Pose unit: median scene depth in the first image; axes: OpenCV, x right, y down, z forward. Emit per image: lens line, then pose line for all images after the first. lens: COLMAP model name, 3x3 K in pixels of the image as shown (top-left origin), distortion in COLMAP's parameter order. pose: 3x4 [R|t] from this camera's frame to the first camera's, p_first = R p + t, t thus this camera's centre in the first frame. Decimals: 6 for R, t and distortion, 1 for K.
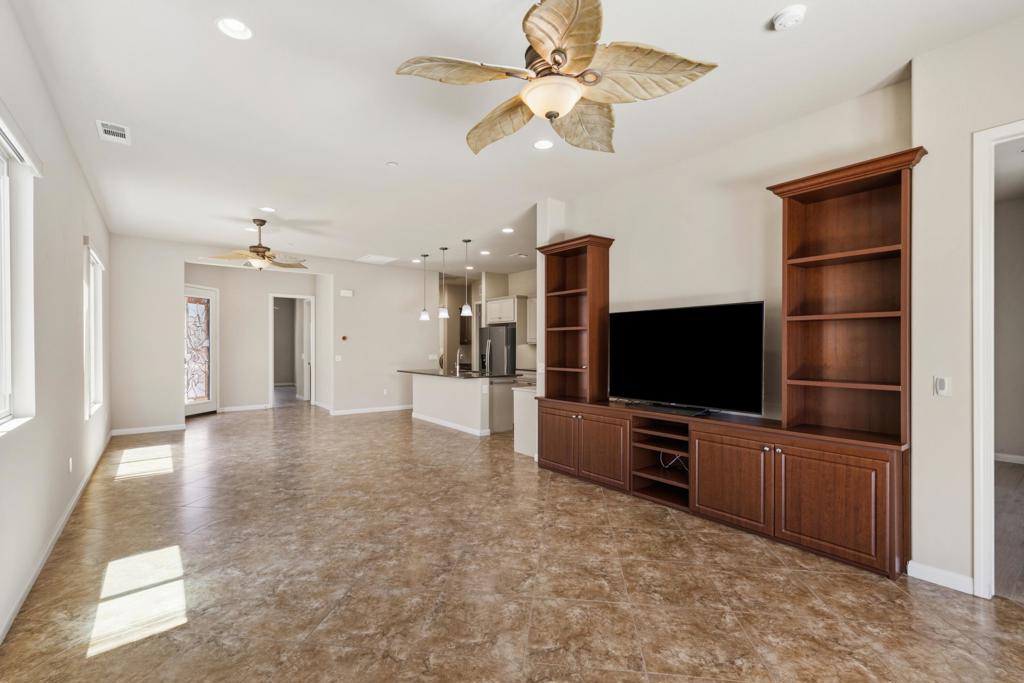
lens RADIAL K [[448.4, 0, 516.3], [0, 448.4, 350.5], [0, 0, 1]] dist [0.001606, 0.000085]
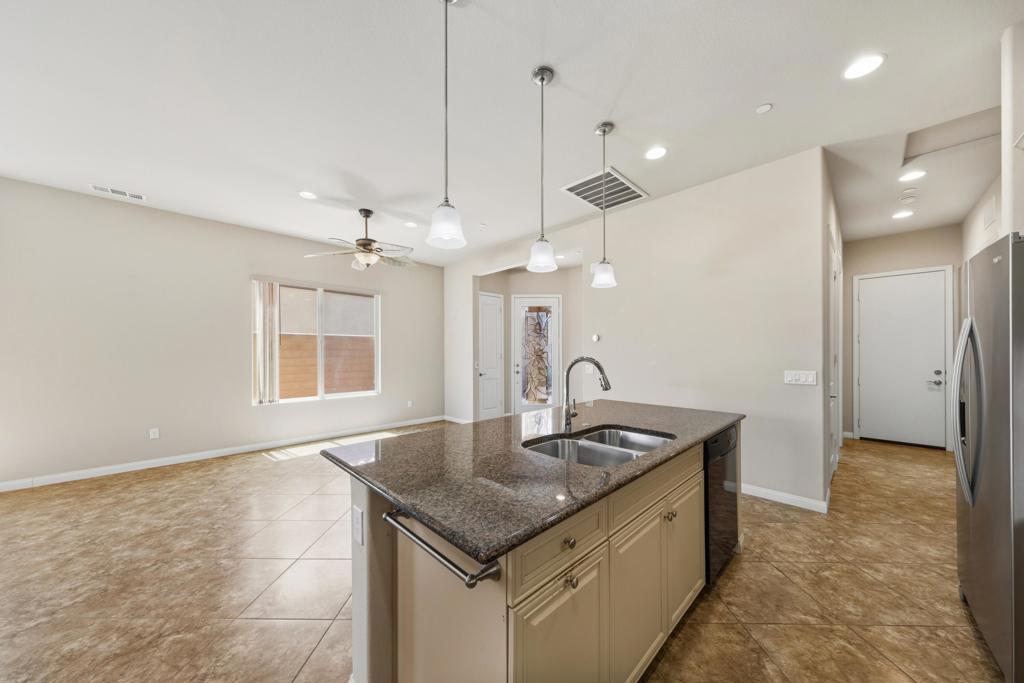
lens RADIAL K [[342.9, 0, 510.1], [0, 342.9, 352.8], [0, 0, 1]] dist [-0.000130, 0.000026]
pose [[0.094497, 0.002501, -0.995522, 0.213201], [-0.007230, 0.999972, 0.001826, -0.016481], [0.995499, 0.007025, 0.094513, 1.913100]]
